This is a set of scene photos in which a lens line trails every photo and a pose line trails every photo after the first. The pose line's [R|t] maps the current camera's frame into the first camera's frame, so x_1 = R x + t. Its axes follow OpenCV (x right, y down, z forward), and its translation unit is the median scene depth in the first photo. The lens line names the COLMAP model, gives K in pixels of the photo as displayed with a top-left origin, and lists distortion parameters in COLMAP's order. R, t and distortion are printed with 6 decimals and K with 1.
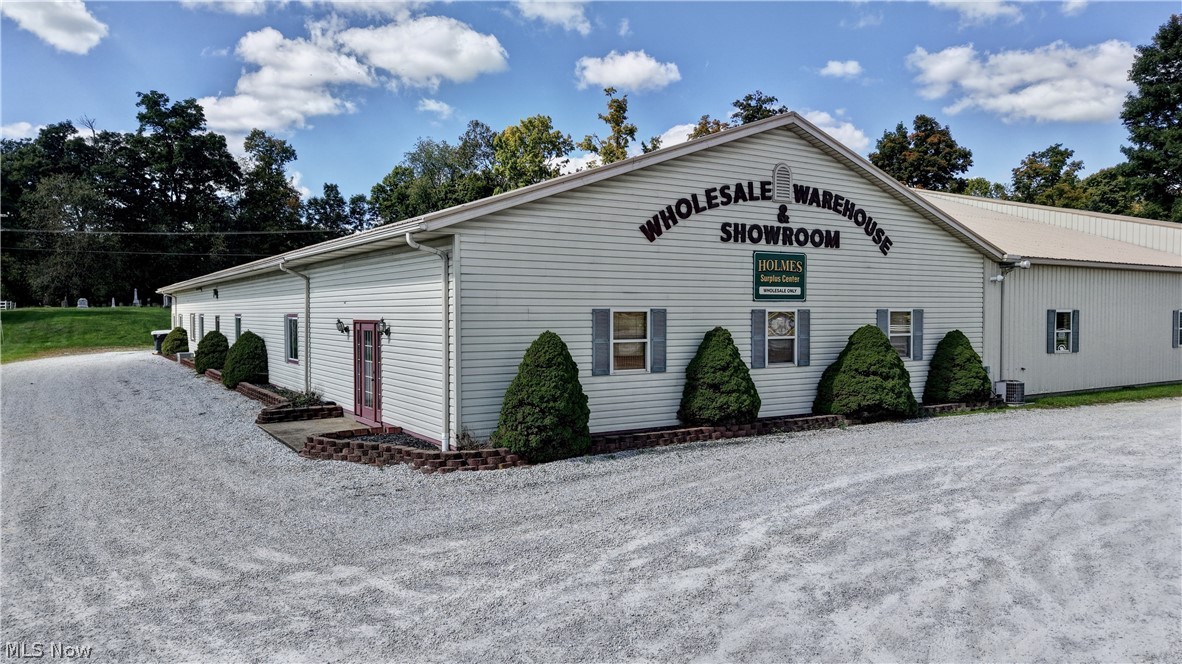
lens RADIAL K [[826.3, 0, 574.7], [0, 826.3, 337.3], [0, 0, 1]] dist [0.016569, -0.020589]
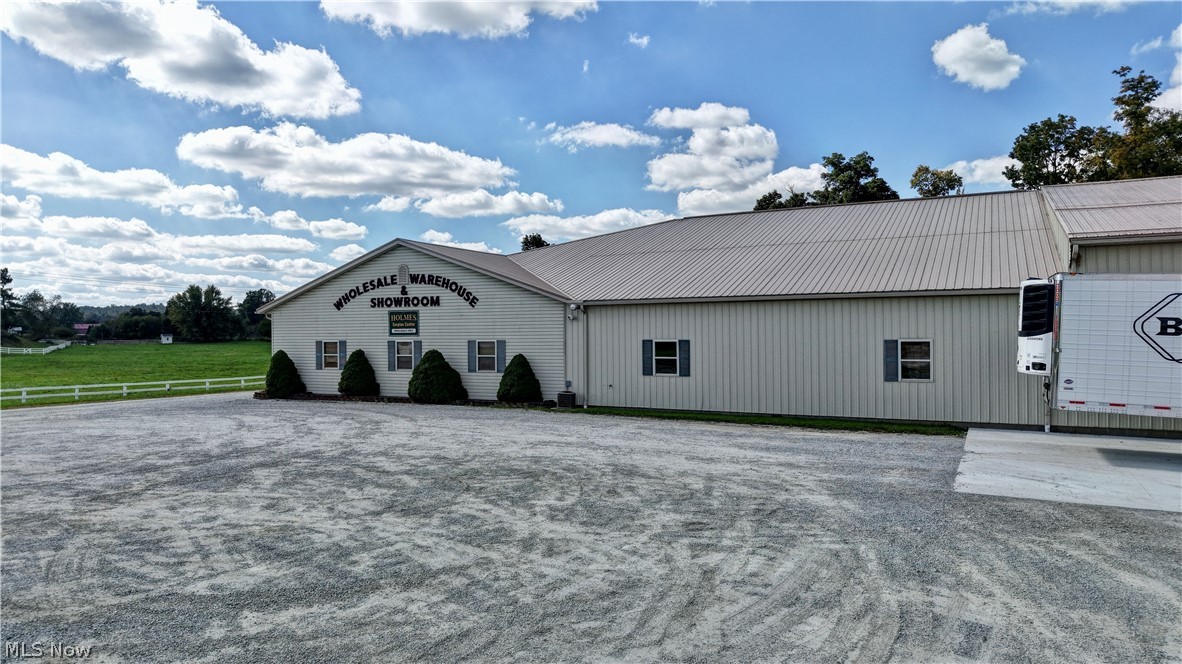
lens RADIAL K [[796.9, 0, 591.0], [0, 796.9, 332.0], [0, 0, 1]] dist [0.003752, -0.001989]
pose [[0.513147, 0.000227, -0.858301, 2.089405], [-0.018940, 0.999759, -0.011059, -0.042102], [0.858092, 0.021931, 0.513028, 0.438035]]
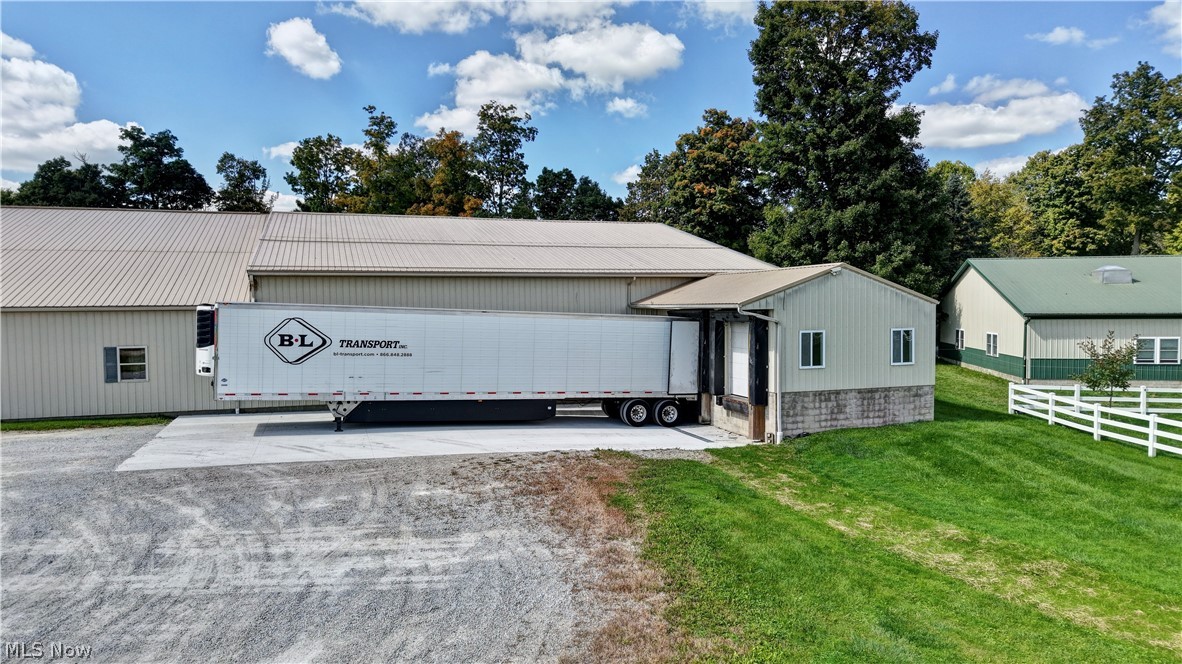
lens RADIAL K [[796.9, 0, 591.0], [0, 796.9, 332.0], [0, 0, 1]] dist [0.003752, -0.001989]
pose [[0.971380, 0.003414, -0.237505, 2.474854], [-0.000883, 0.999942, 0.010759, -0.099328], [0.237527, -0.010242, 0.971327, 0.267621]]
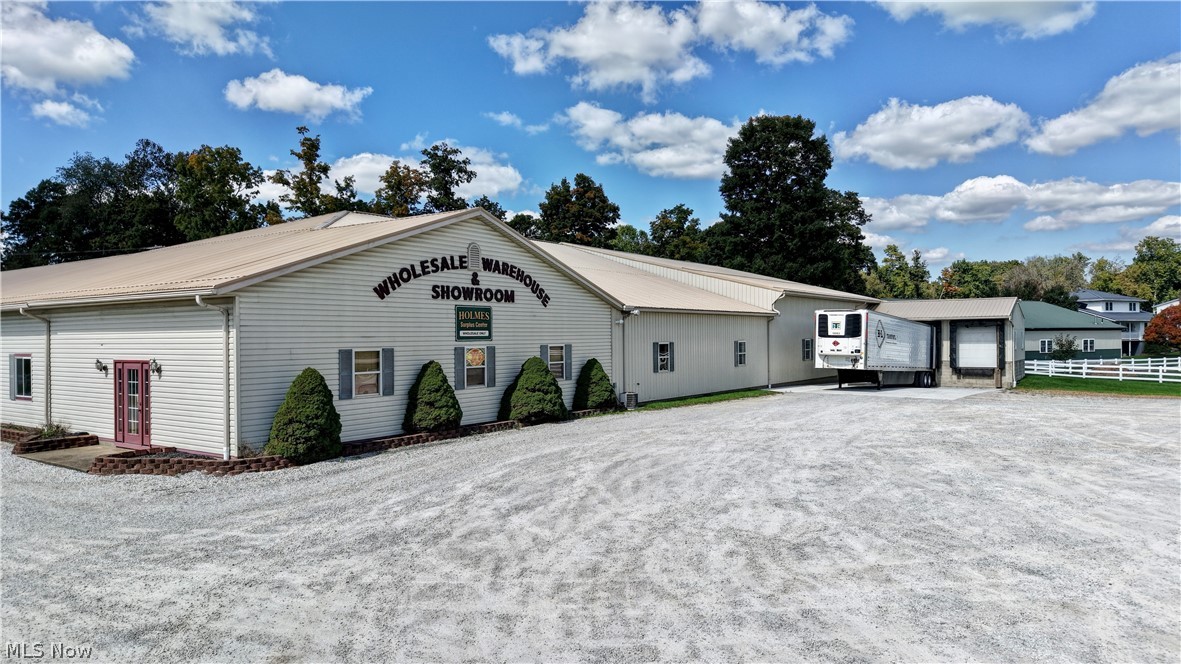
lens RADIAL K [[784.6, 0, 590.5], [0, 784.6, 332.0], [0, 0, 1]] dist [0.100824, -0.134295]
pose [[0.920800, -0.004047, 0.390013, -0.090729], [0.018919, 0.999233, -0.034300, -0.009425], [-0.389575, 0.038962, 0.920170, -0.306690]]
